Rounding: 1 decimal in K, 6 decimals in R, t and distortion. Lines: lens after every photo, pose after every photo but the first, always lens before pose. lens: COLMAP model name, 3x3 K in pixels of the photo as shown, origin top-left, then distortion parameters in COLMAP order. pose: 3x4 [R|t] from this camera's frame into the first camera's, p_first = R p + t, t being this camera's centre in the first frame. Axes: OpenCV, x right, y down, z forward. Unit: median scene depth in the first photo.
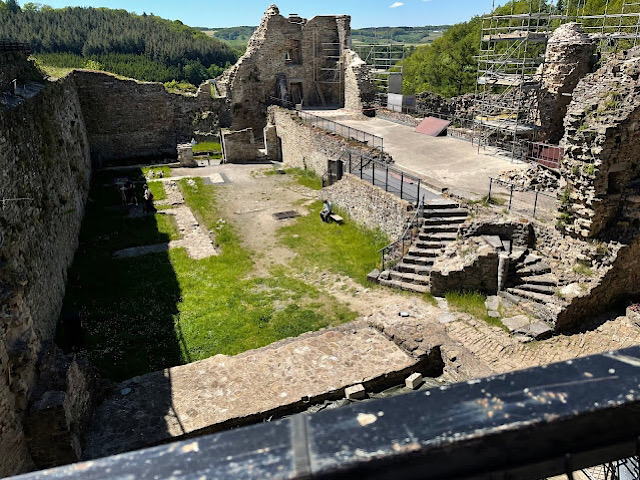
lens RADIAL K [[478.2, 0, 319.5], [0, 478.2, 241.8], [0, 0, 1]] dist [0.035359, -0.024706]
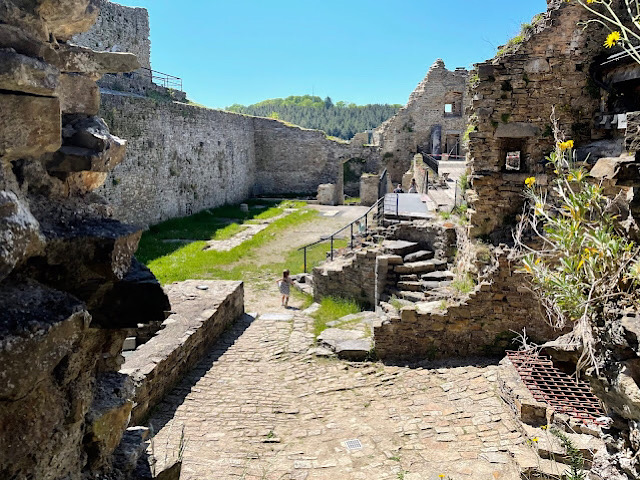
lens RADIAL K [[478.2, 0, 323.1], [0, 478.2, 235.0], [0, 0, 1]] dist [0.035359, -0.024706]
pose [[0.857079, 0.122074, -0.500514, 0.239283], [-0.213334, 0.968409, -0.129120, 0.039836], [0.468940, 0.217443, 0.856046, 0.112404]]
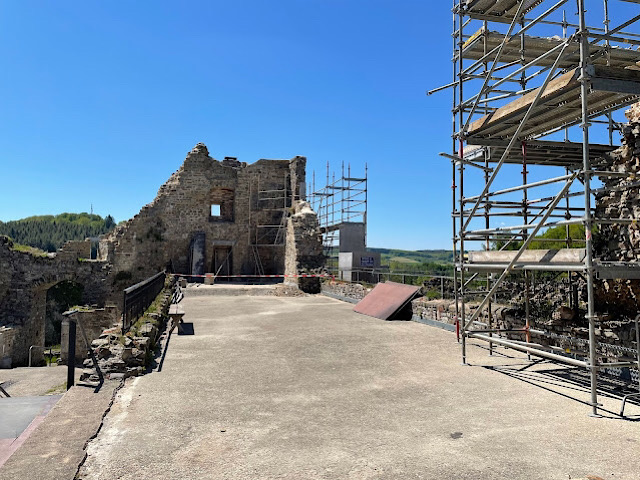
lens RADIAL K [[478.2, 0, 326.6], [0, 478.2, 239.8], [0, 0, 1]] dist [0.035359, -0.024706]
pose [[0.993417, 0.024790, -0.111837, 0.171737], [-0.069850, 0.904889, -0.419878, -0.076529], [0.090792, 0.424926, 0.900663, 0.432429]]
